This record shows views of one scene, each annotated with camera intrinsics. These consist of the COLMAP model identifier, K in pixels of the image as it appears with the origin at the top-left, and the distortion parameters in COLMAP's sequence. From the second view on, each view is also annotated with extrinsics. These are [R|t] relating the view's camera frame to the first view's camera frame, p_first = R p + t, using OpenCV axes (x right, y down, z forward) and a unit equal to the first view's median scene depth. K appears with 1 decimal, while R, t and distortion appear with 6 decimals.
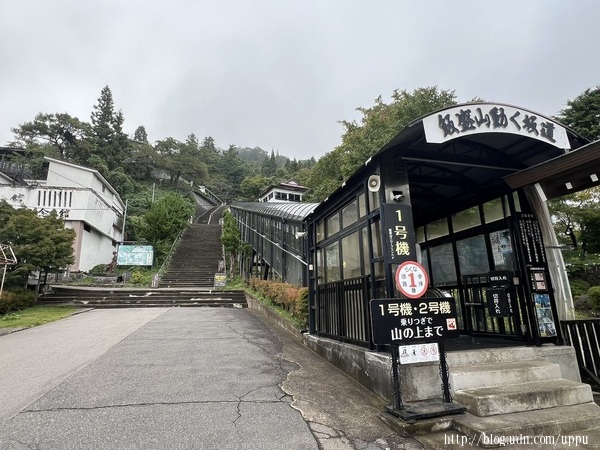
lens RADIAL K [[335.6, 0, 300.0], [0, 335.6, 225.0], [0, 0, 1]] dist [0.003846, -0.000601]
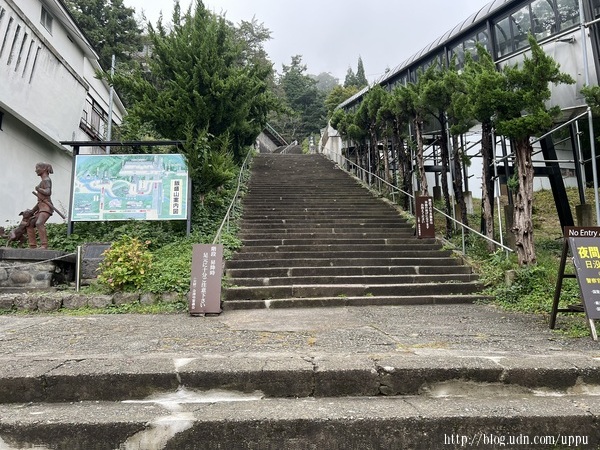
lens RADIAL K [[456.5, 0, 300.0], [0, 456.5, 225.0], [0, 0, 1]] dist [-0.002686, -0.001459]
pose [[0.983239, -0.037232, -0.178481, -1.457772], [0.051337, 0.995856, 0.075074, 0.521530], [0.174946, -0.082978, 0.981075, 3.335379]]
